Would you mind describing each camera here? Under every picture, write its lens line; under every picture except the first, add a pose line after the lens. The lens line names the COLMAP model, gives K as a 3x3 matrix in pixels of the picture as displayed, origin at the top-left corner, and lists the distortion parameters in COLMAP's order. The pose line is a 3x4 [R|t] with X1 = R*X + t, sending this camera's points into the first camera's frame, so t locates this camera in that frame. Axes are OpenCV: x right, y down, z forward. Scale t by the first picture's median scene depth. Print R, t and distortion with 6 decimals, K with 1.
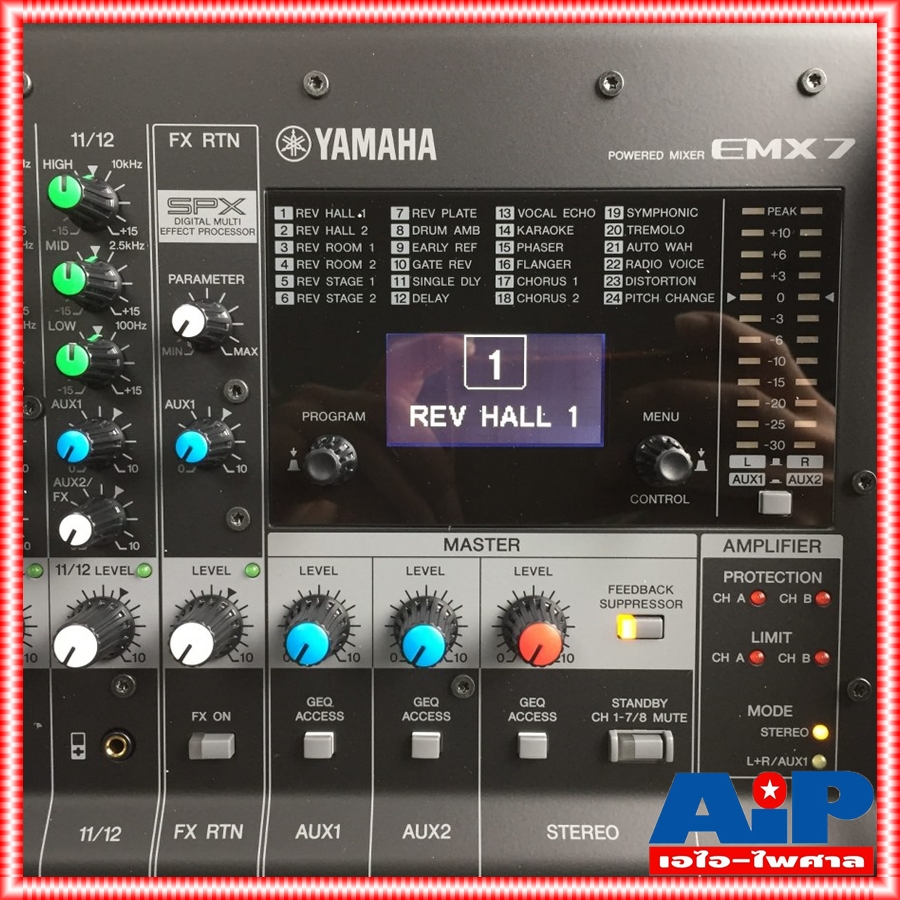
lens RADIAL K [[971.0, 0, 448.1], [0, 971.0, 453.7], [0, 0, 1]] dist [0.026892, 0.000000]
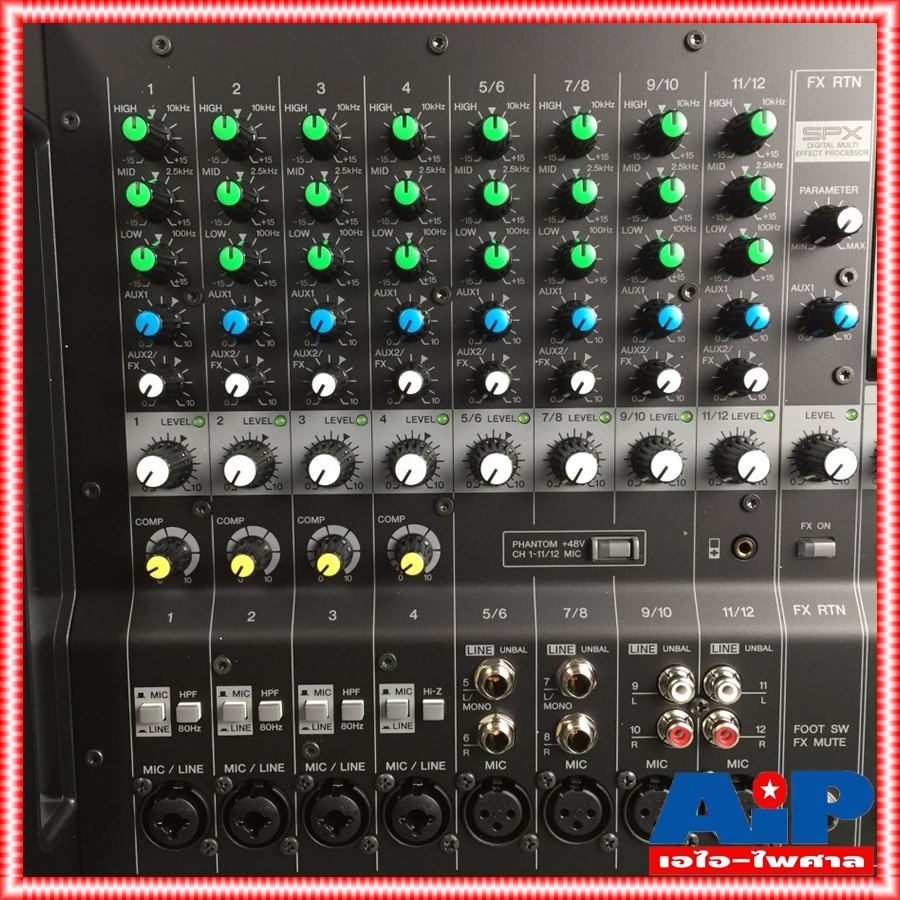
lens RADIAL K [[971.0, 0, 450.7], [0, 971.0, 451.3], [0, 0, 1]] dist [0.026892, 0.000000]
pose [[0.999933, -0.011368, -0.002089, -0.744462], [0.011463, 0.998510, 0.053359, 0.093179], [0.001479, -0.053379, 0.998573, -0.323380]]
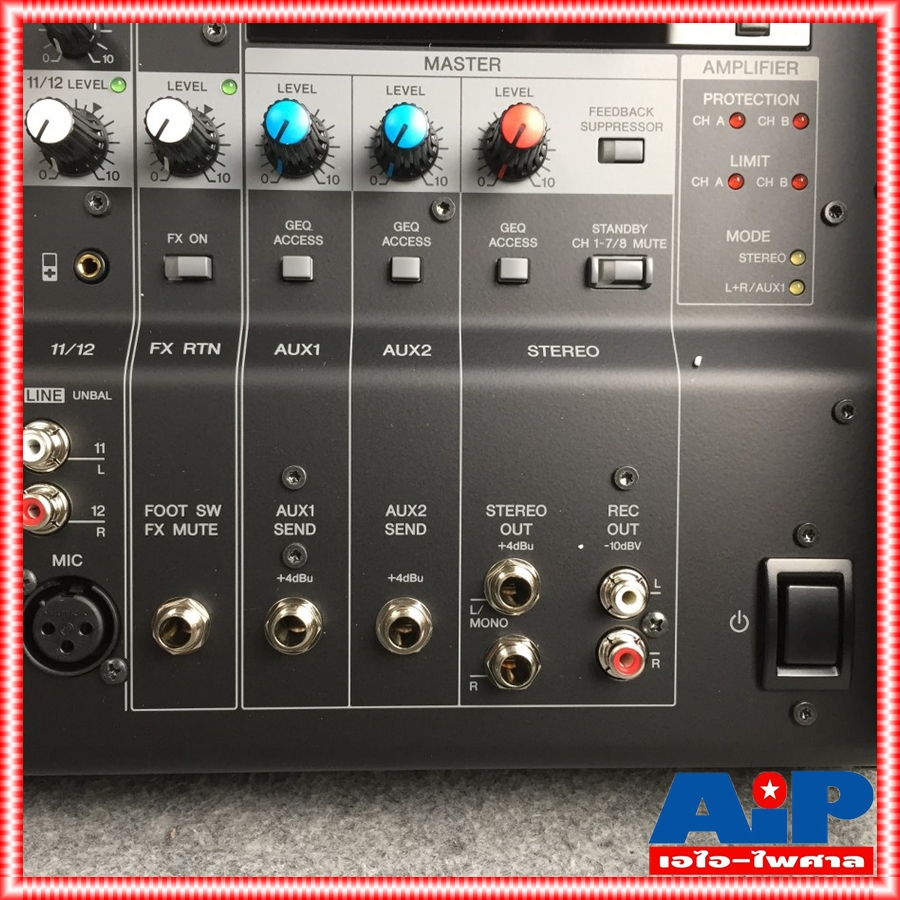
lens RADIAL K [[971.0, 0, 457.5], [0, 971.0, 448.6], [0, 0, 1]] dist [0.026892, 0.000000]
pose [[0.999187, 0.001072, 0.040298, -0.010423], [-0.000194, 0.999762, -0.021799, 0.509009], [-0.040312, 0.021774, 0.998950, 0.011760]]
